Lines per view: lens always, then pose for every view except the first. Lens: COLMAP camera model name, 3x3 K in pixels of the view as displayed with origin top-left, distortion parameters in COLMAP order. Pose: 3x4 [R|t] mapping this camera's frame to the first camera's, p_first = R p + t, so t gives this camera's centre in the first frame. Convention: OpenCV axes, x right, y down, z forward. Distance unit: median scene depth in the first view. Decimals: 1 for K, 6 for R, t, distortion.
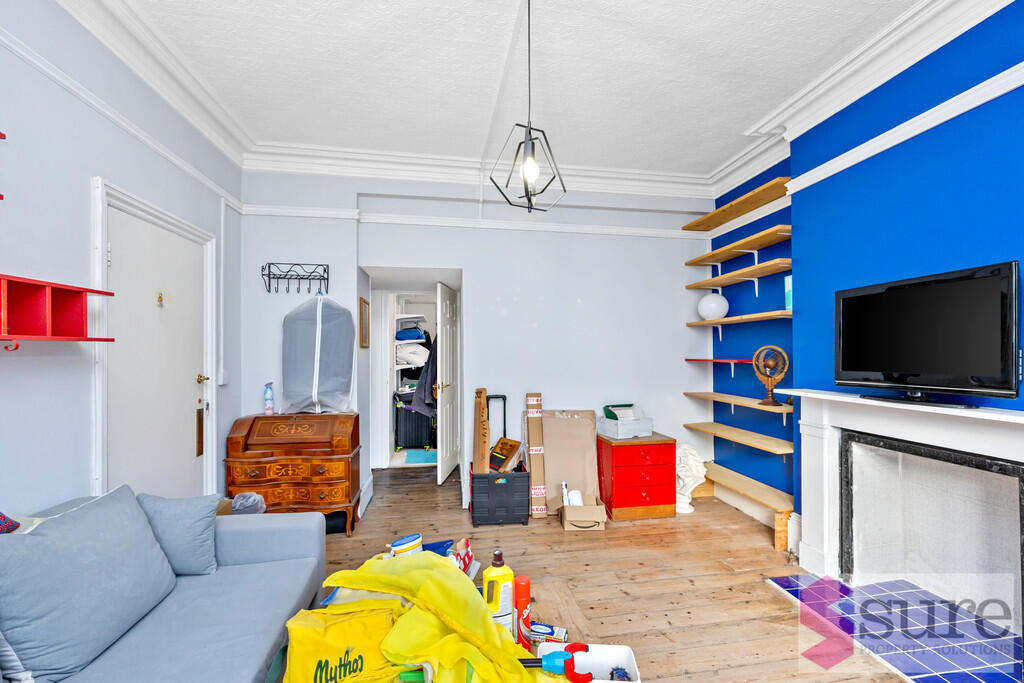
lens RADIAL K [[431.1, 0, 512.0], [0, 431.1, 341.5], [0, 0, 1]] dist [0.001806, 0.000255]
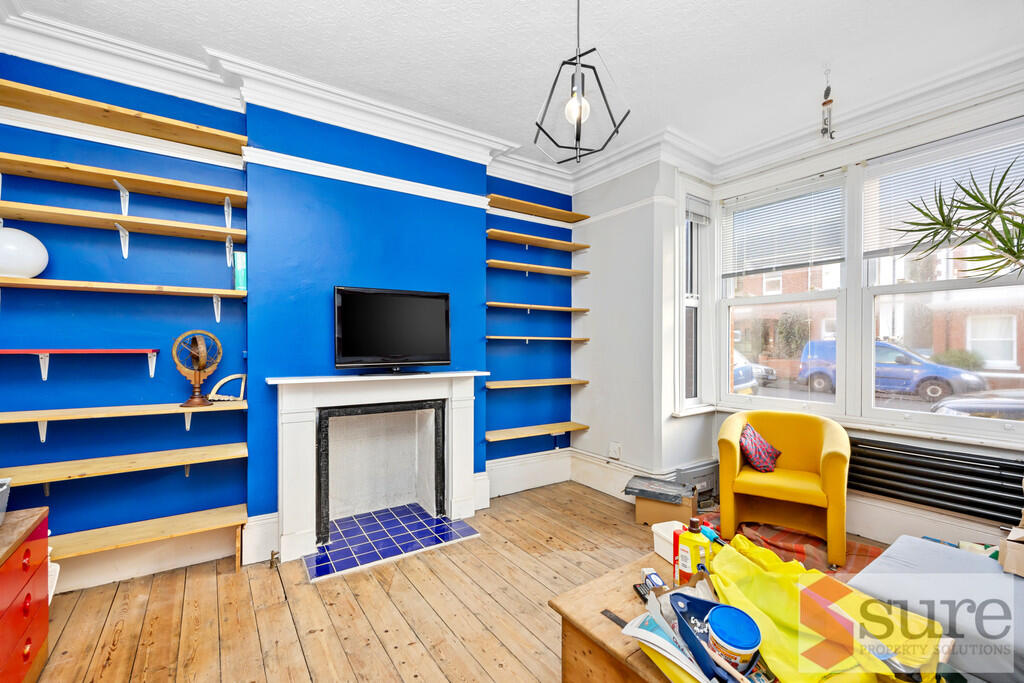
lens RADIAL K [[431.1, 0, 512.0], [0, 431.1, 341.5], [0, 0, 1]] dist [0.001806, 0.000255]
pose [[-0.421374, 0.010178, 0.906830, -0.376944], [-0.023440, 0.999481, -0.022110, 0.037208], [-0.906584, -0.030573, -0.420917, 0.864485]]
